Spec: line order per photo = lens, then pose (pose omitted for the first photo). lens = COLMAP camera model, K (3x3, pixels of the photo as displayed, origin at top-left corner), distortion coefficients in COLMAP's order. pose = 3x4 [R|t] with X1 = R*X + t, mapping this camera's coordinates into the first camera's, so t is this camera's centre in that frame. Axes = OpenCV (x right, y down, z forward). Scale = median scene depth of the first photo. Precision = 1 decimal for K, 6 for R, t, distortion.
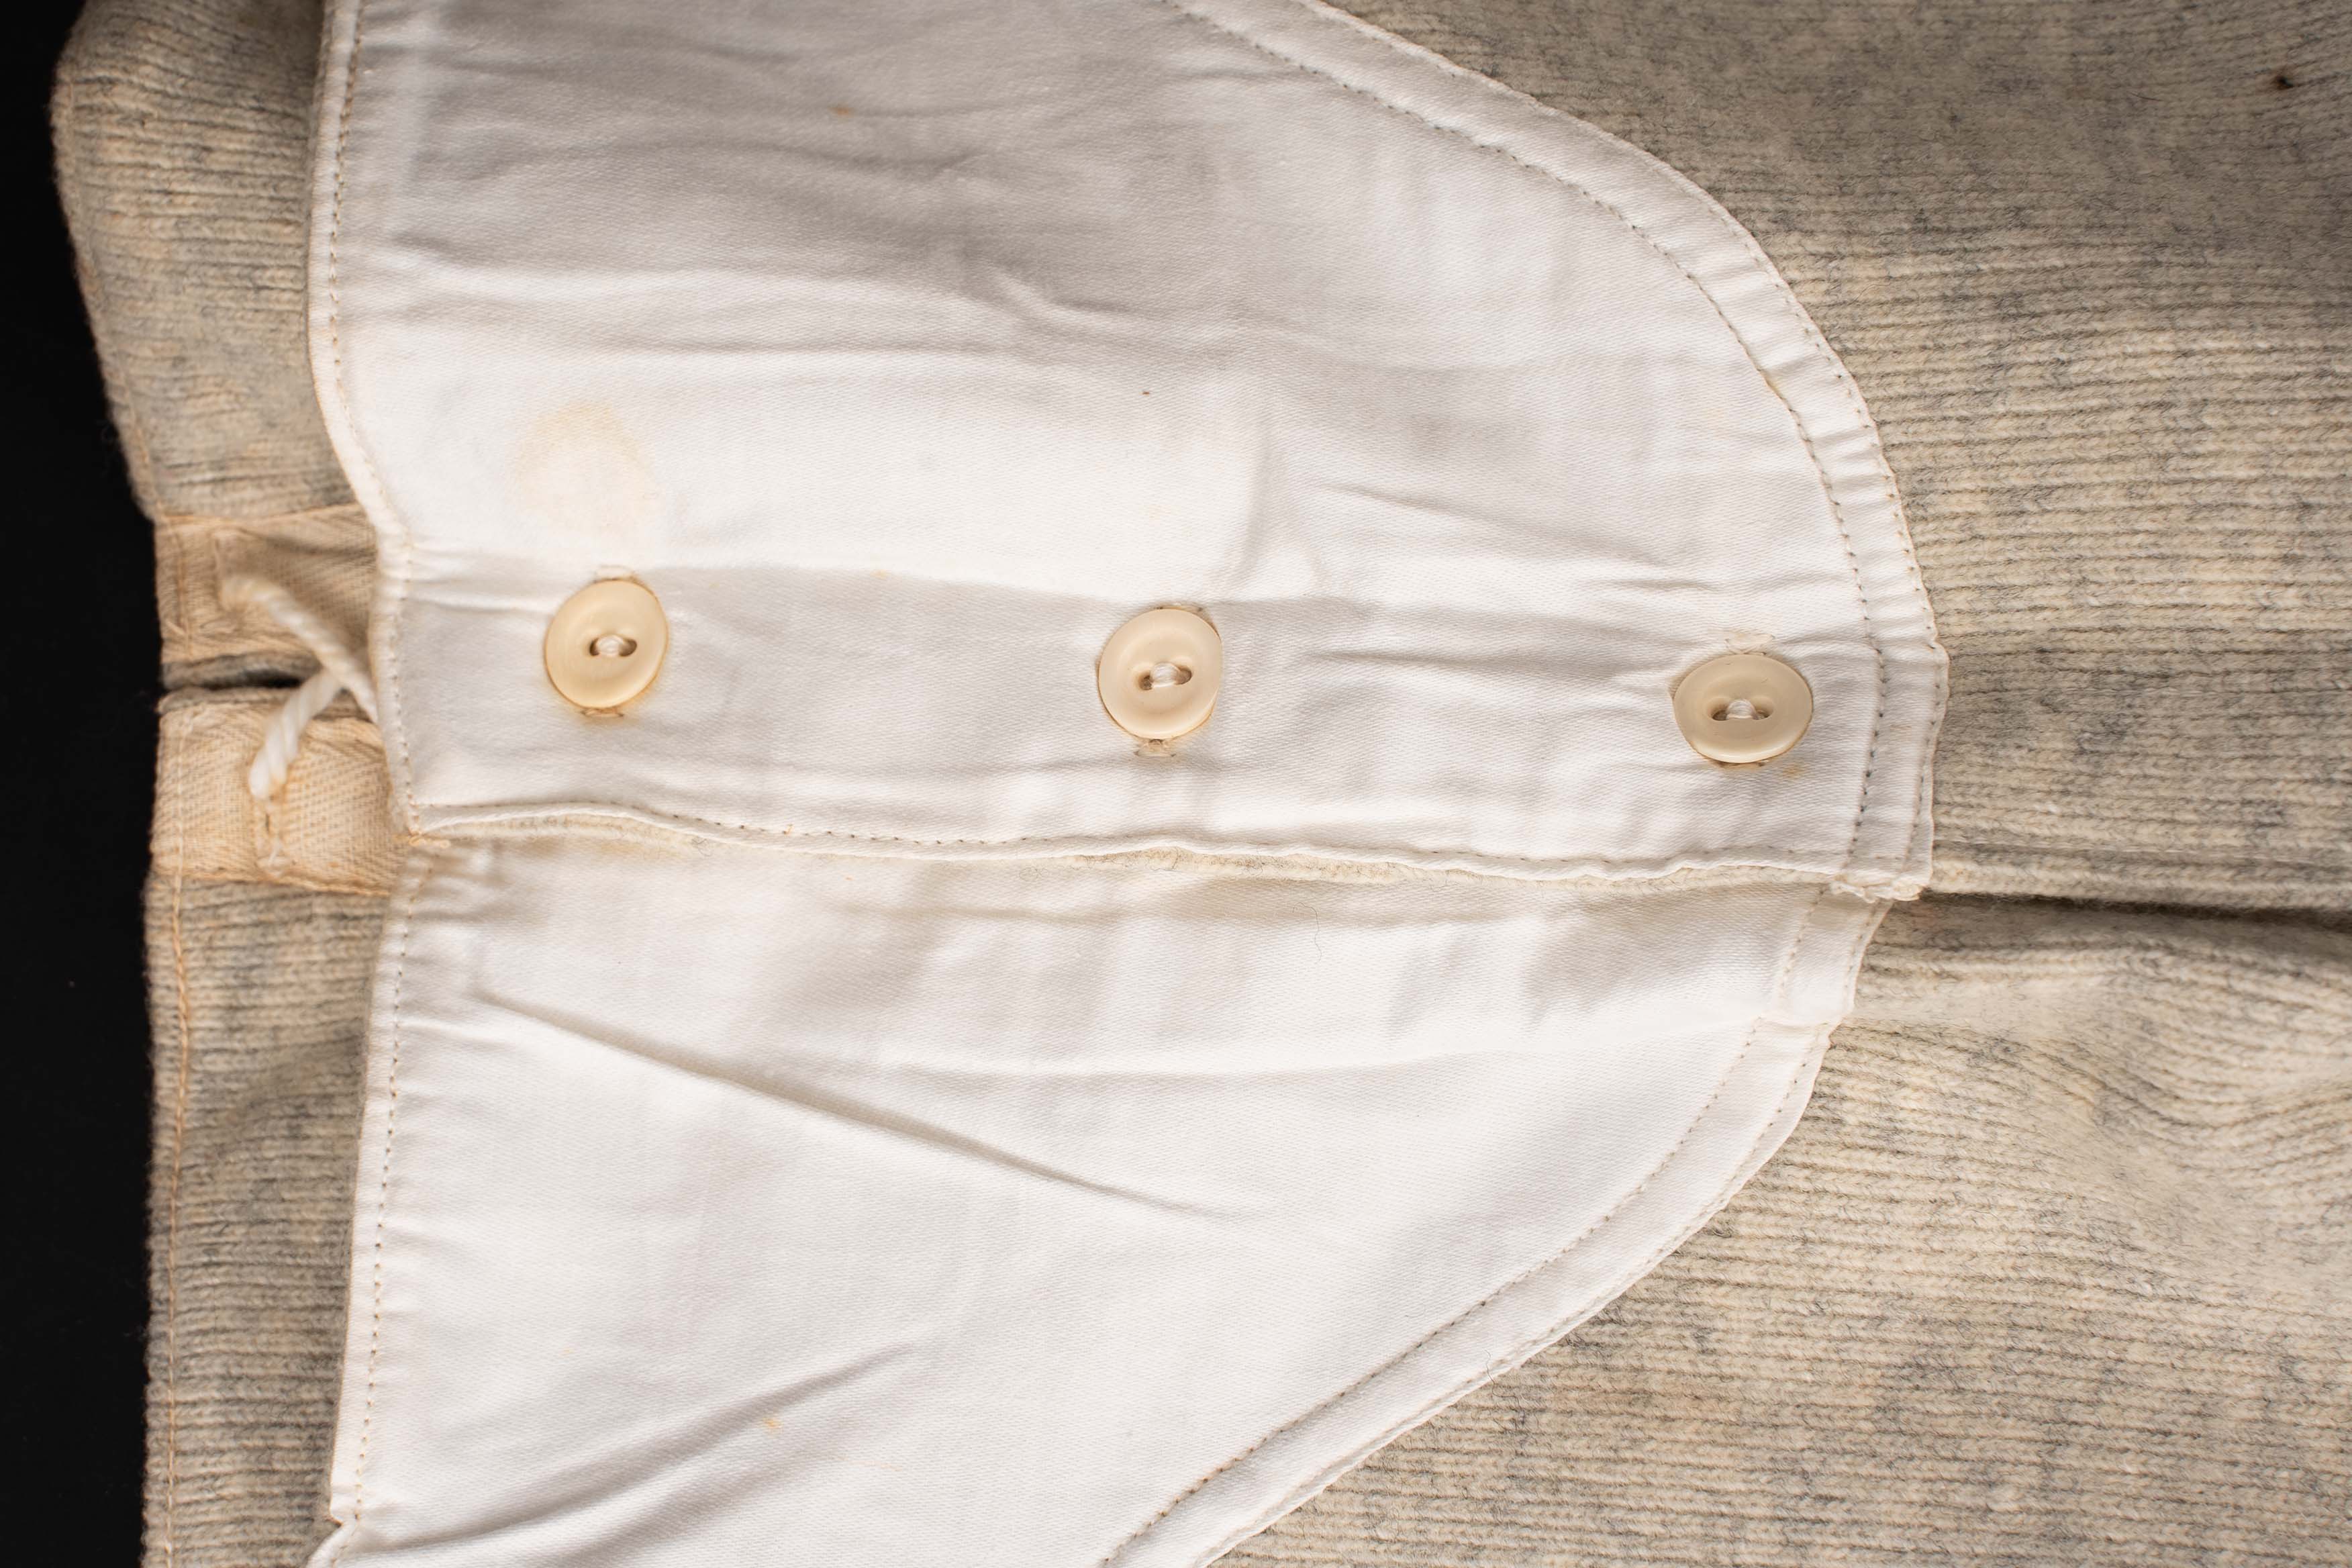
lens RADIAL K [[4975.7, 0, 1202.9], [0, 4975.7, 808.9], [0, 0, 1]] dist [0.570207, 0.519983]
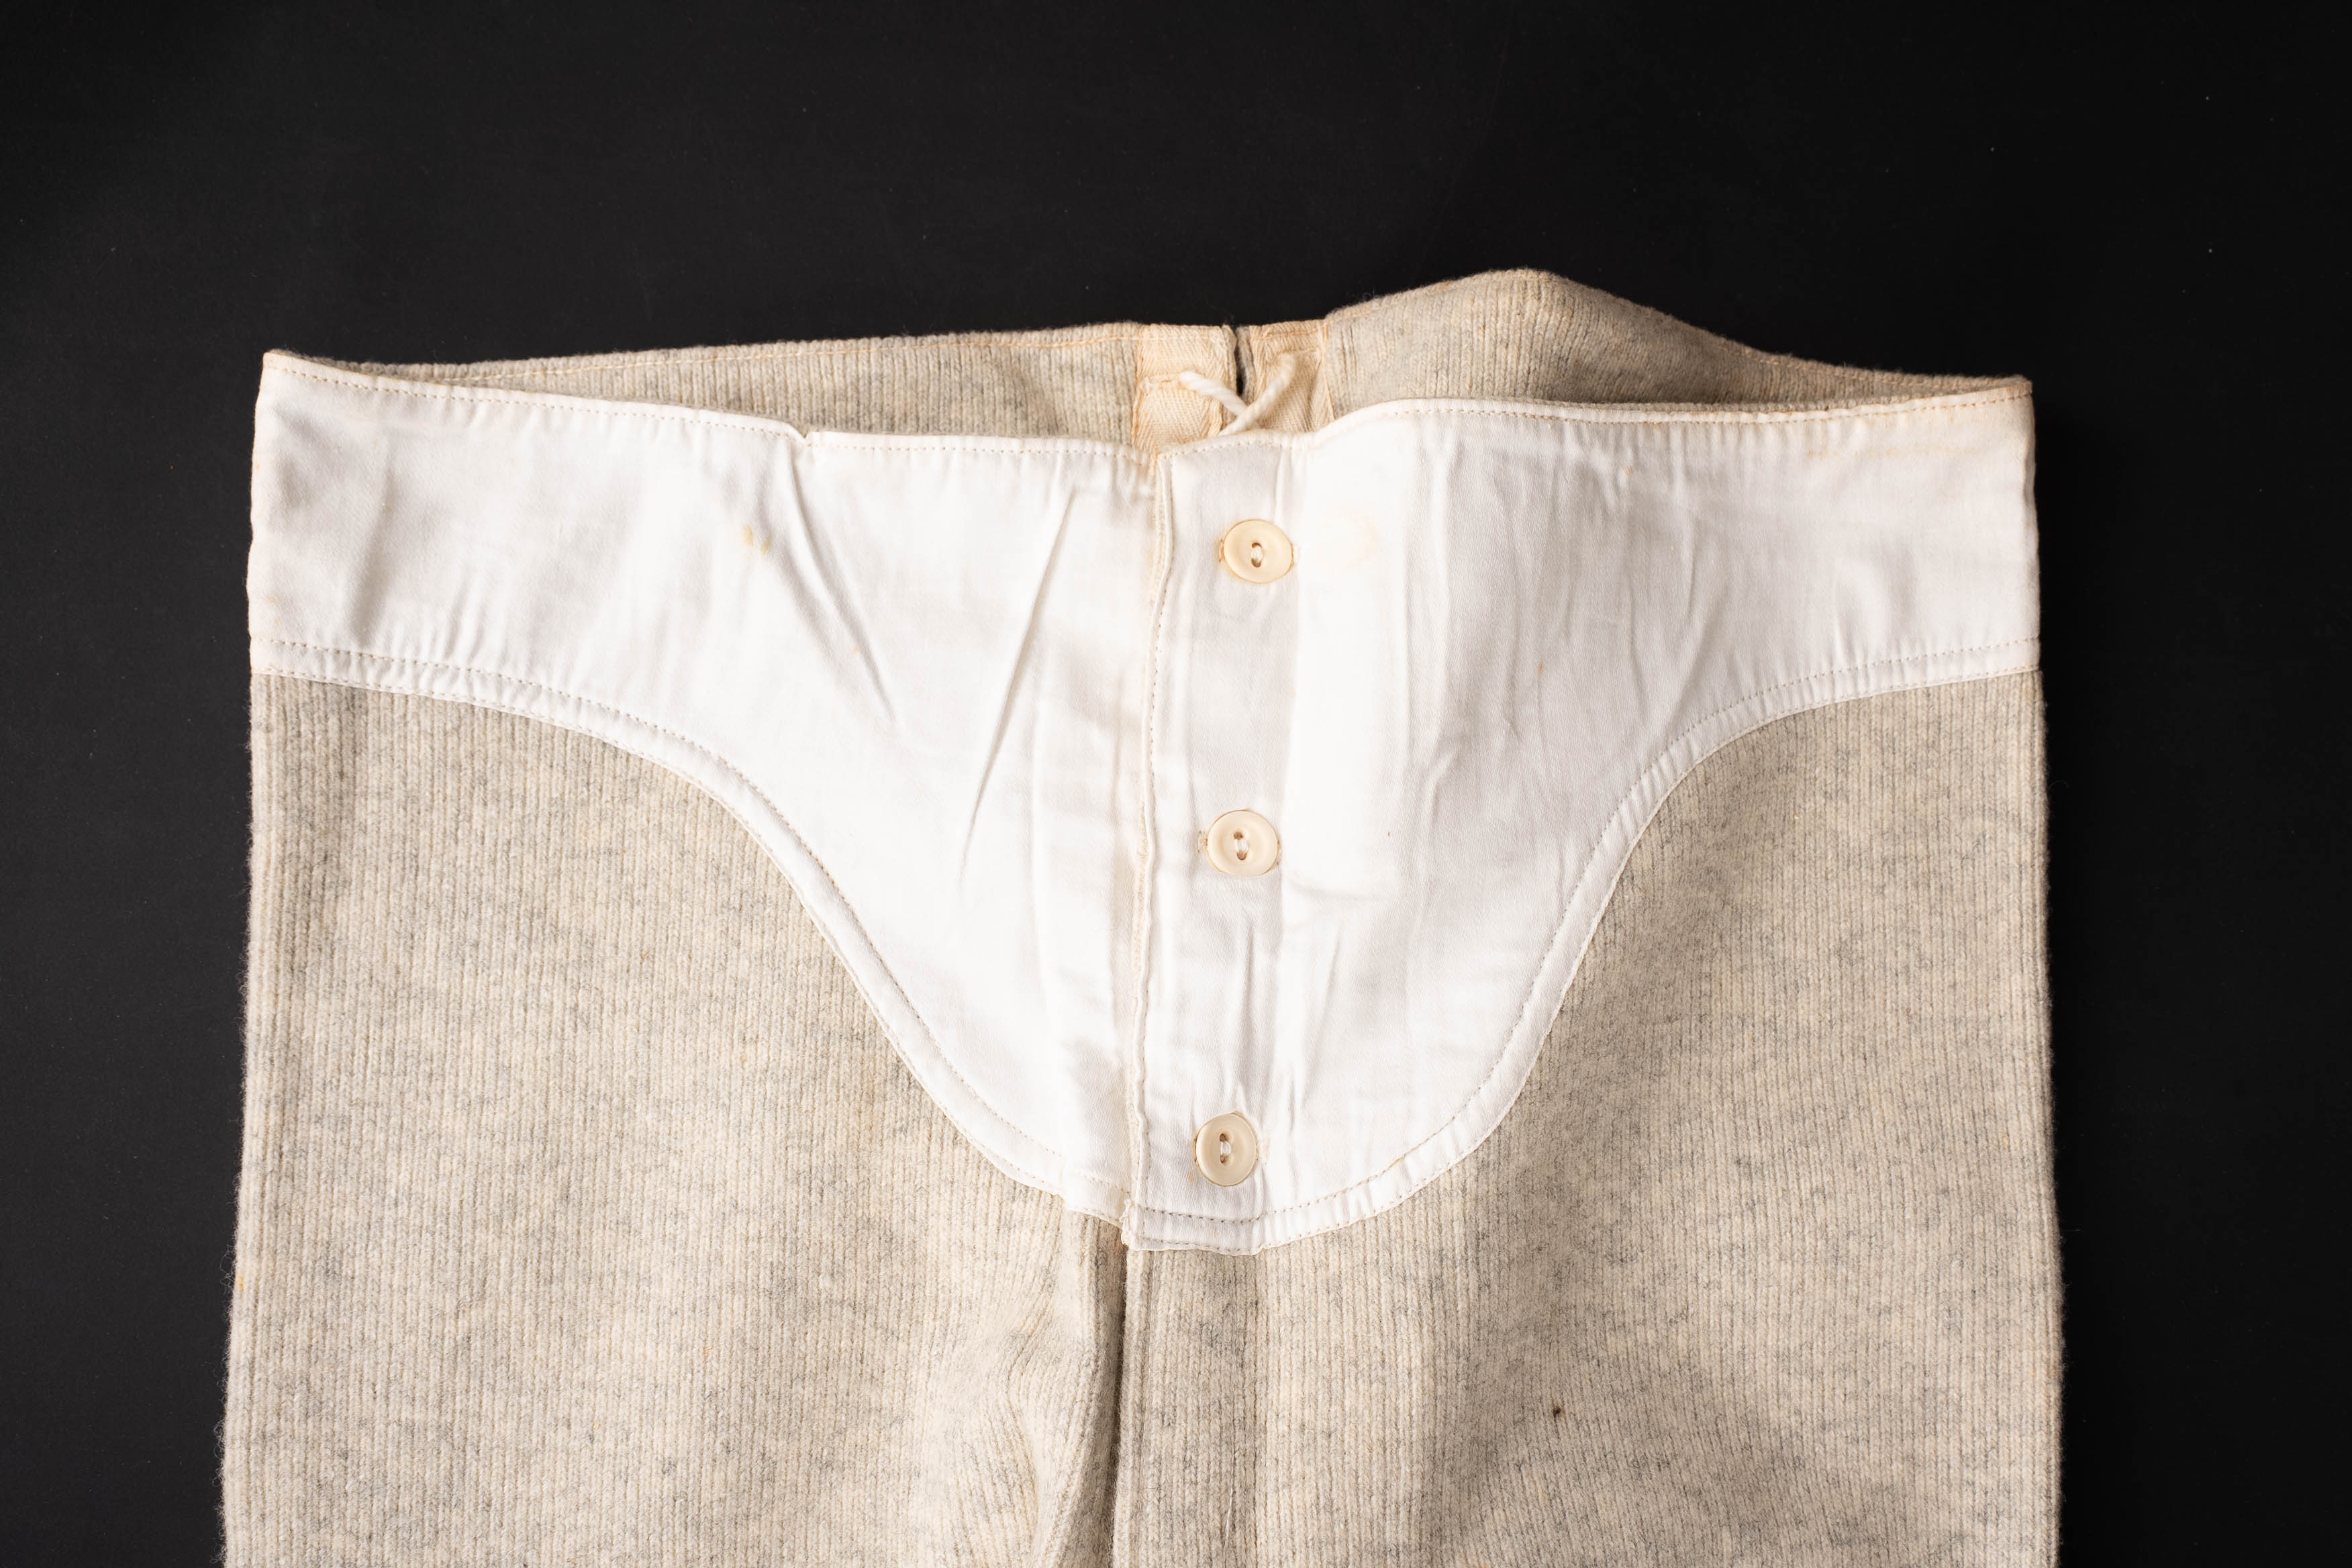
lens RADIAL K [[2440.7, 0, 1176.0], [0, 2440.7, 784.0], [0, 0, 1]] dist [0.041145, 0.002875]
pose [[0.019827, 0.999760, 0.009328, -0.040467], [-0.995876, 0.018922, 0.088733, -0.085057], [0.088535, -0.011049, 0.996012, 0.068399]]
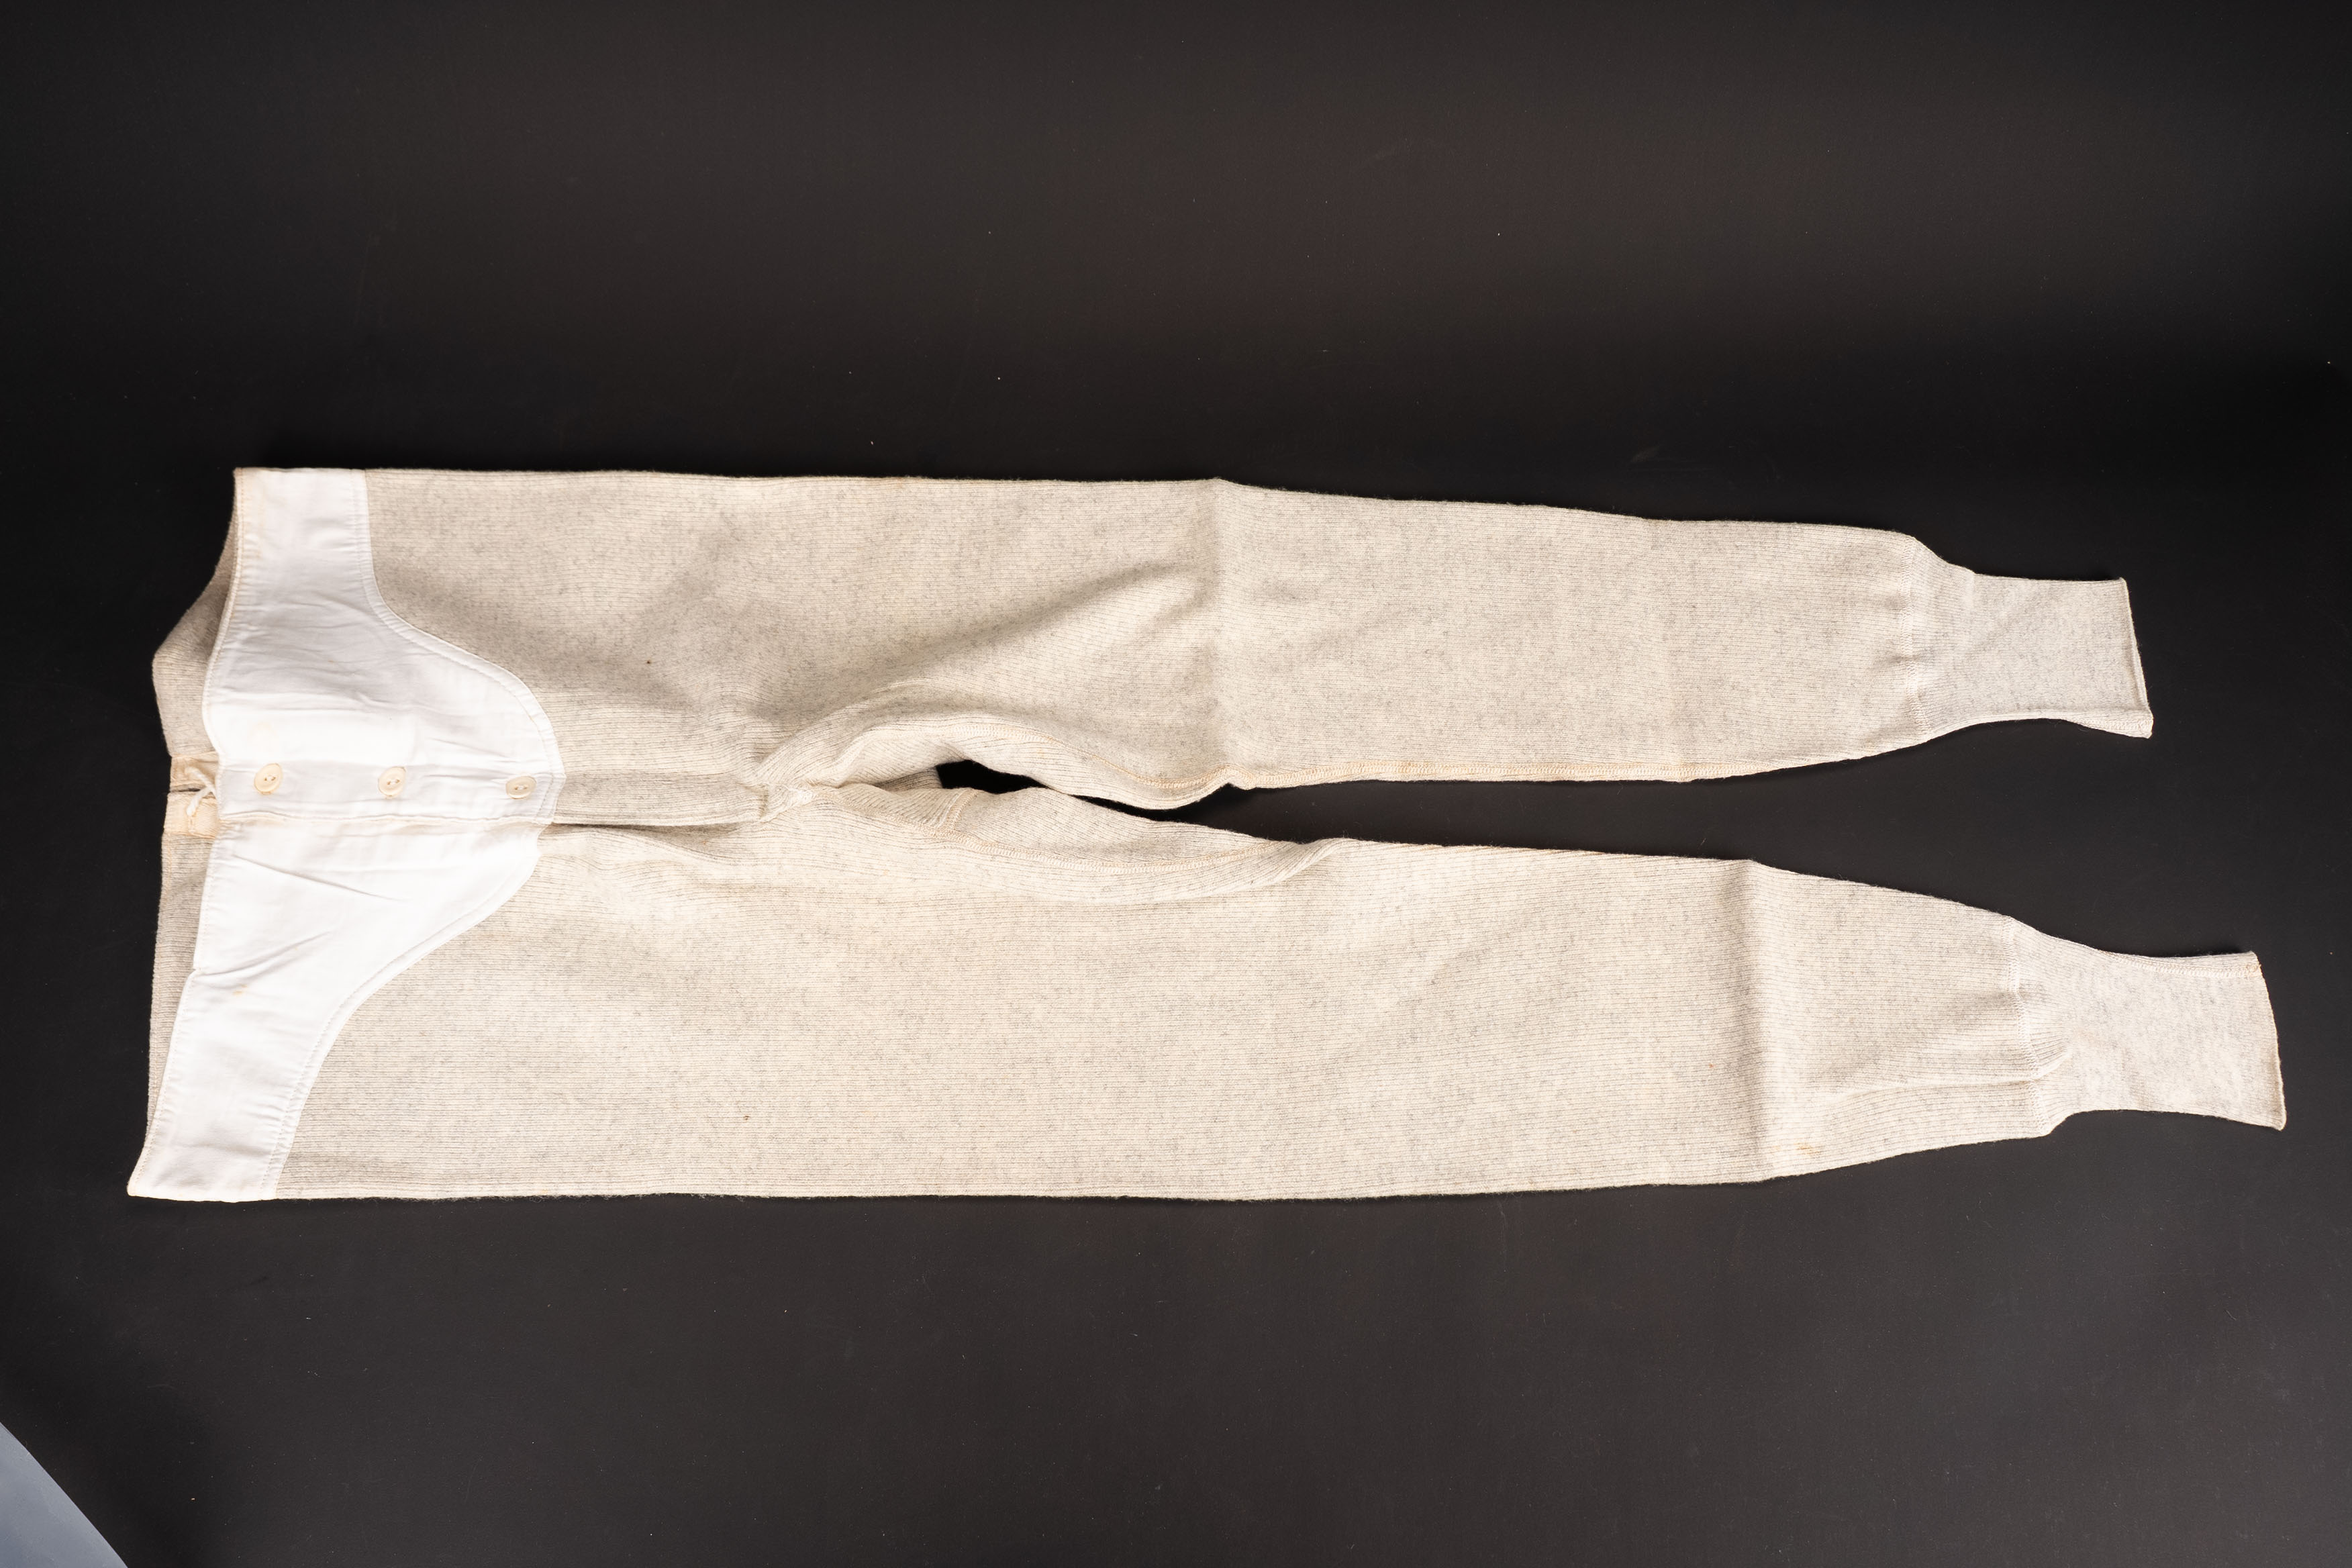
lens RADIAL K [[2009.7, 0, 1242.6], [0, 2009.7, 788.5], [0, 0, 1]] dist [-0.089957, 0.054097]
pose [[0.979537, 0.005979, 0.201175, 0.380967], [0.025504, 0.987814, -0.153537, 0.271273], [-0.199641, 0.155526, 0.967448, -0.868058]]
